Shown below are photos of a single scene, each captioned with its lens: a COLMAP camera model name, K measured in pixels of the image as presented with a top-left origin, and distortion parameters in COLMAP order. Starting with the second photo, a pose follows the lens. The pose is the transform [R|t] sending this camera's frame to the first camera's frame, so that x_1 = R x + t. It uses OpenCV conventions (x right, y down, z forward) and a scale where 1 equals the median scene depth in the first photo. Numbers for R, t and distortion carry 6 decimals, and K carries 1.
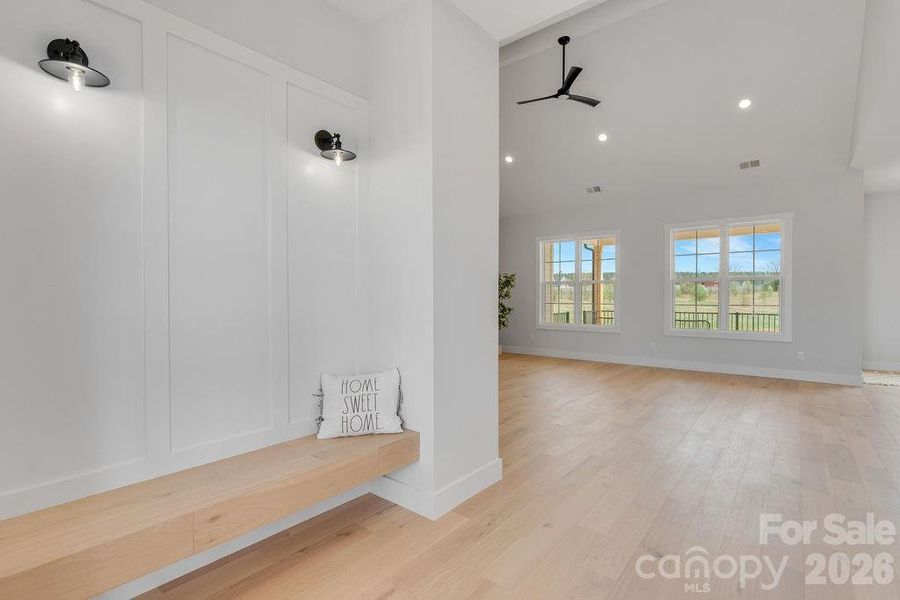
lens RADIAL K [[429.9, 0, 427.3], [0, 429.9, 301.0], [0, 0, 1]] dist [-0.011836, 0.002199]
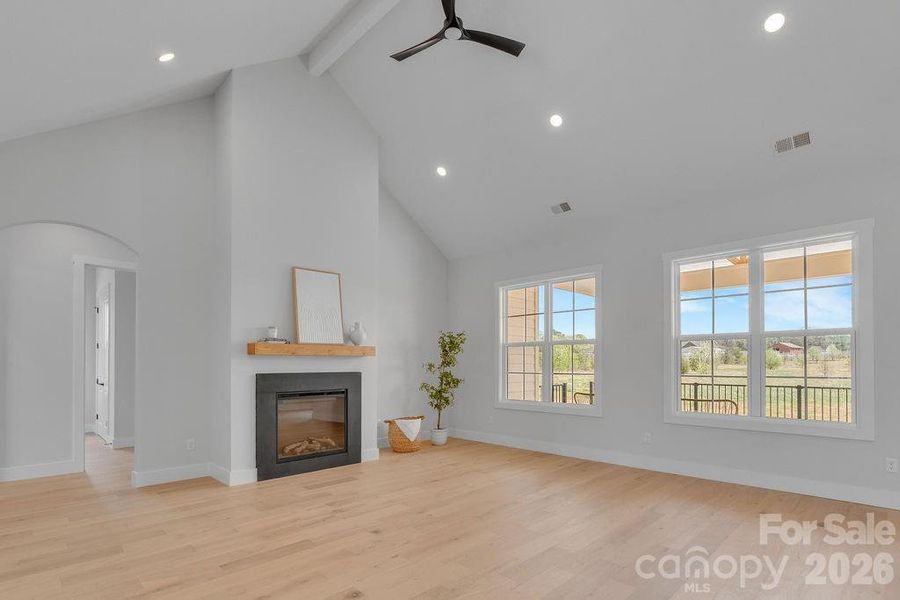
lens RADIAL K [[429.9, 0, 444.8], [0, 429.9, 361.2], [0, 0, 1]] dist [-0.011836, 0.002199]
pose [[0.995040, -0.001935, -0.099454, 0.267055], [0.000103, 0.999830, -0.018426, -0.000571], [0.099473, 0.018325, 0.994872, 0.294776]]
